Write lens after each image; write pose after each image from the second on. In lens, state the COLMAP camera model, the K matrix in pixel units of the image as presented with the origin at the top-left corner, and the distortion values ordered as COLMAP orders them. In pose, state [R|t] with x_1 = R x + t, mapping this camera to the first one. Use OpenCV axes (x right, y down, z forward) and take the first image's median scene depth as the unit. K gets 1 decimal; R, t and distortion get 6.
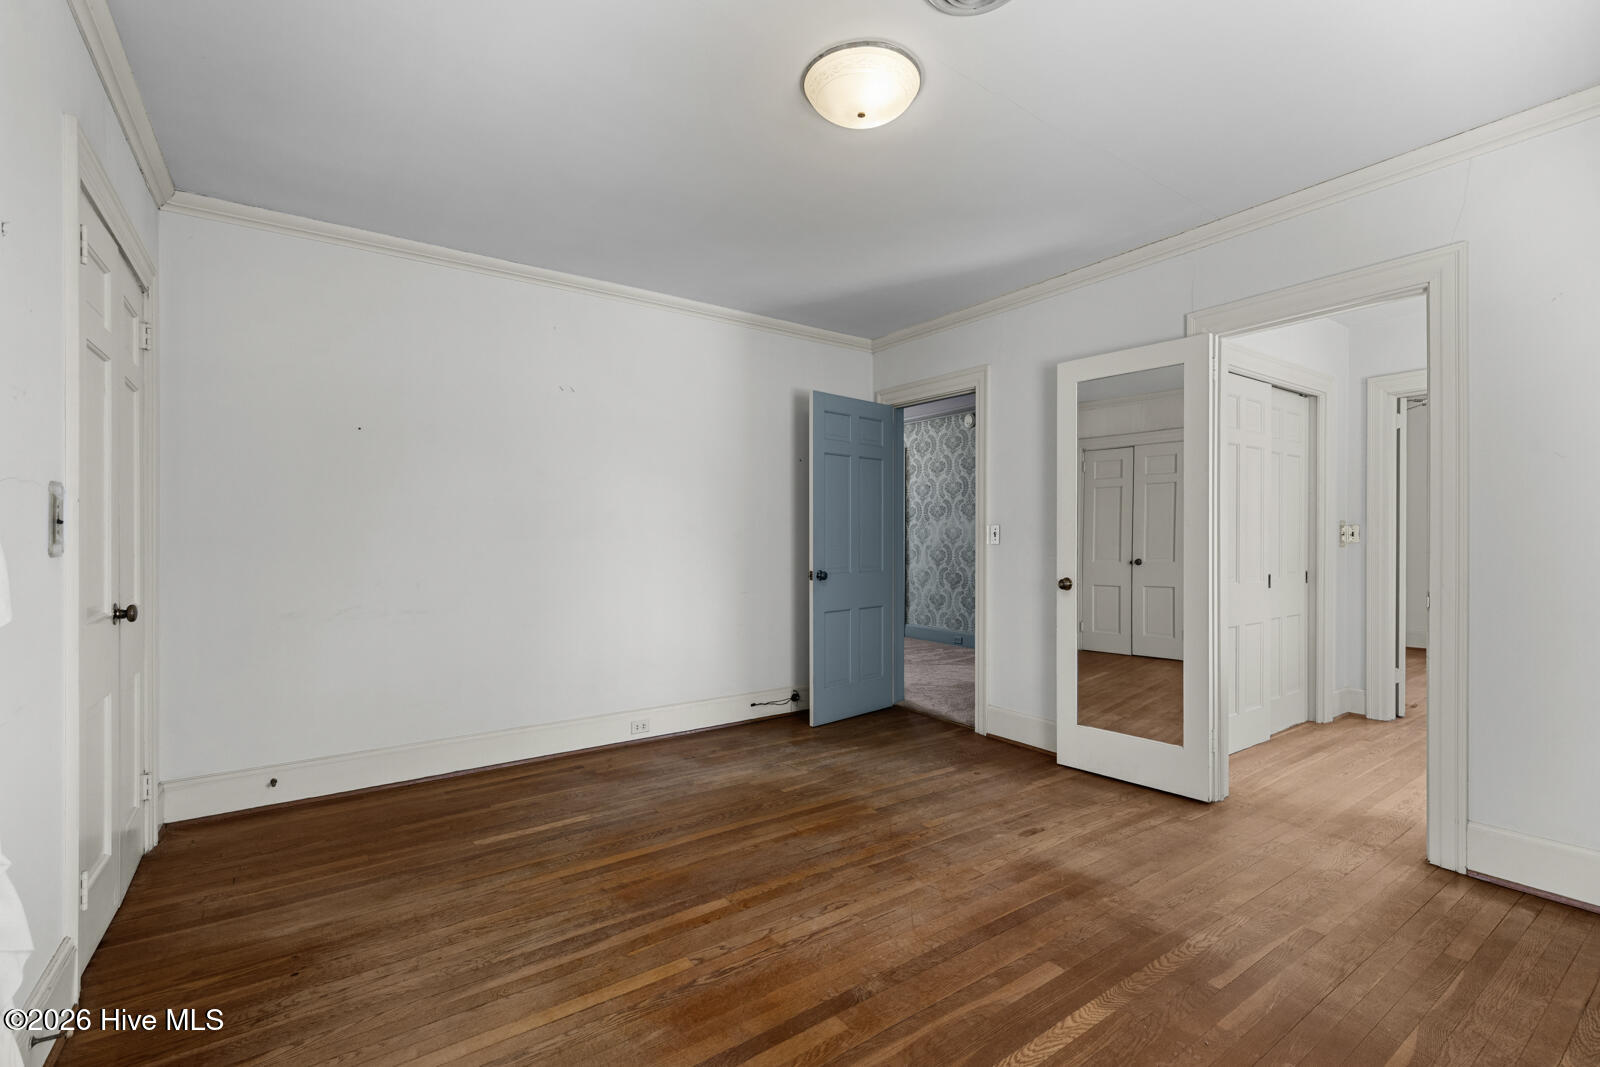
lens RADIAL K [[725.7, 0, 805.1], [0, 725.7, 532.5], [0, 0, 1]] dist [0.001254, 0.000475]
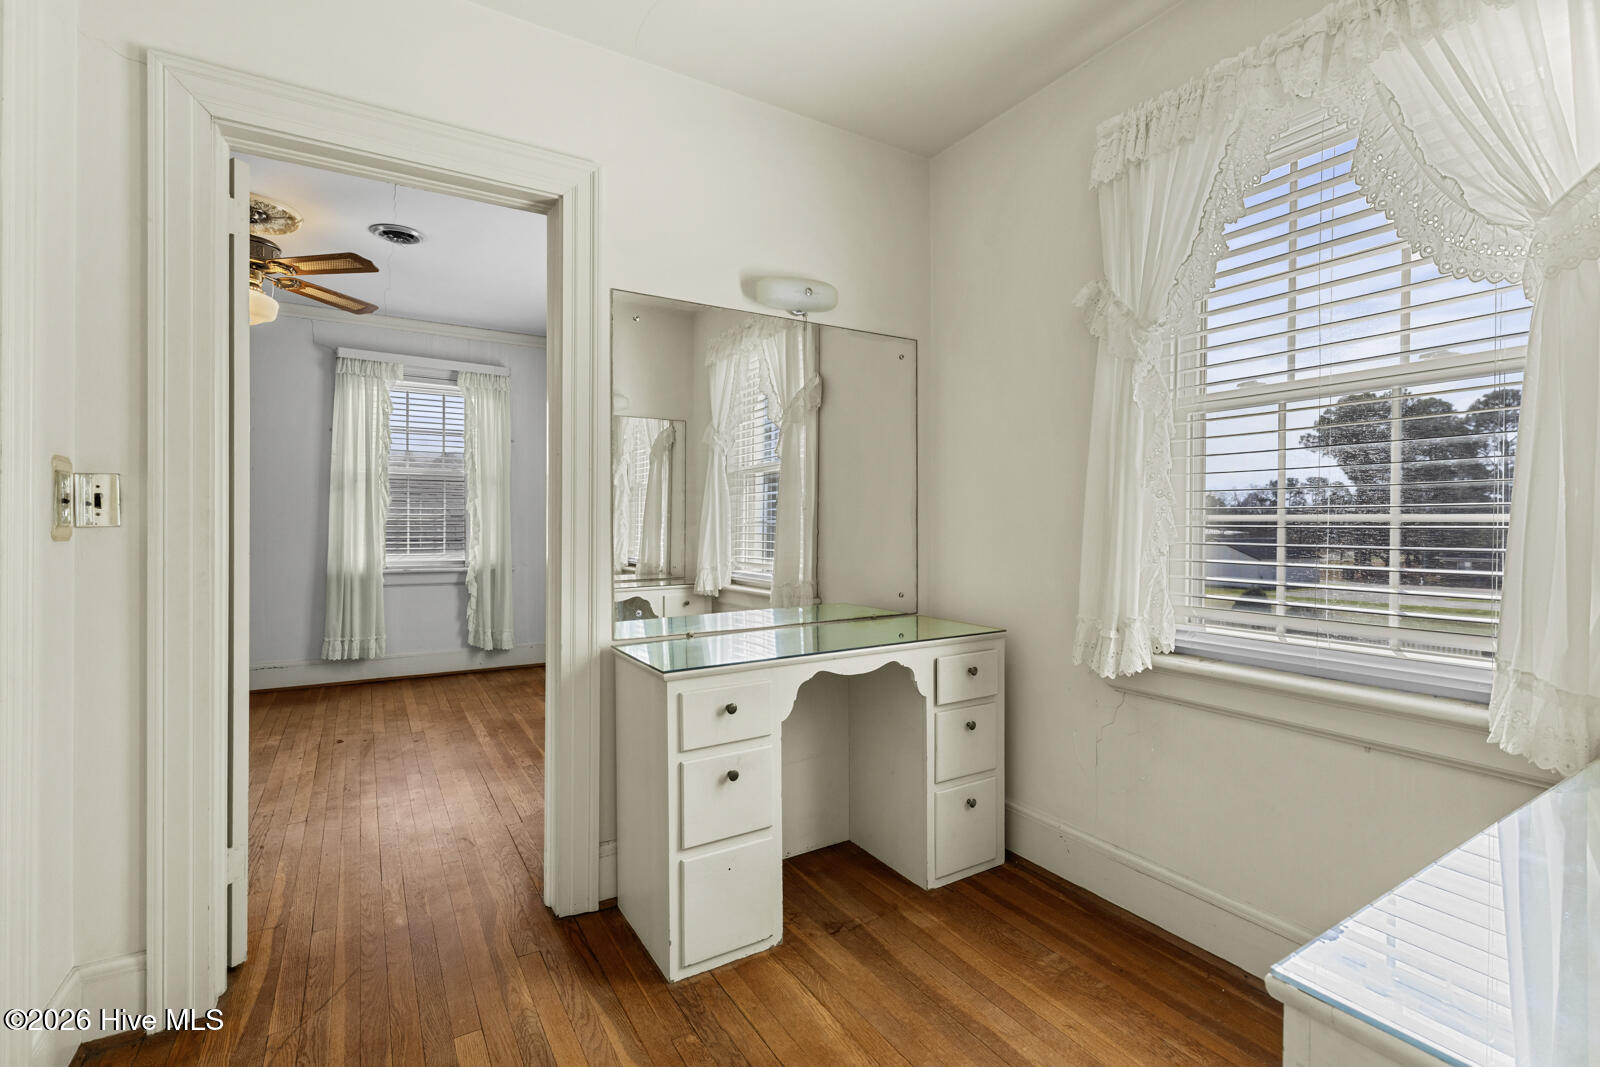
lens RADIAL K [[725.7, 0, 806.3], [0, 725.7, 530.3], [0, 0, 1]] dist [0.001254, 0.000475]
pose [[0.069129, 0.000444, 0.997608, 0.820218], [-0.000363, 1.000000, -0.000420, 0.029654], [-0.997608, -0.000333, 0.069129, 1.206724]]
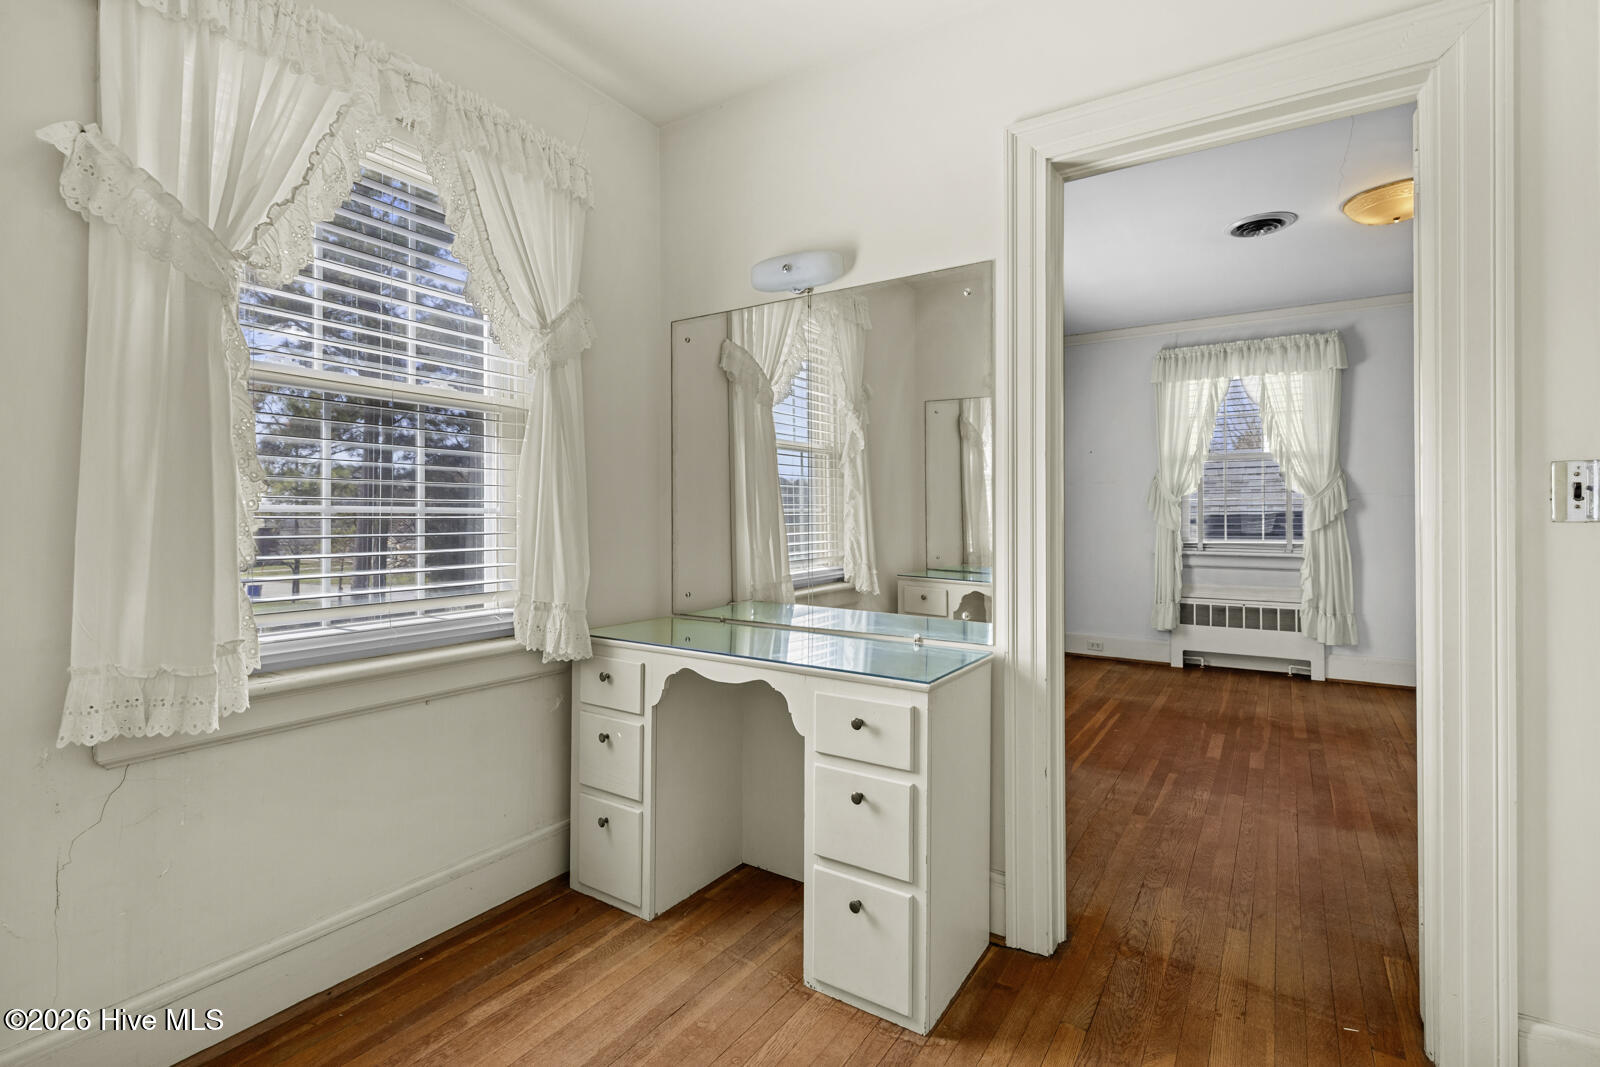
lens RADIAL K [[725.7, 0, 804.3], [0, 725.7, 518.2], [0, 0, 1]] dist [0.001254, 0.000475]
pose [[-0.935726, 0.012430, -0.352508, 1.362686], [0.009259, 0.999900, 0.010679, 0.023058], [0.352605, 0.006729, -0.935748, 1.596307]]
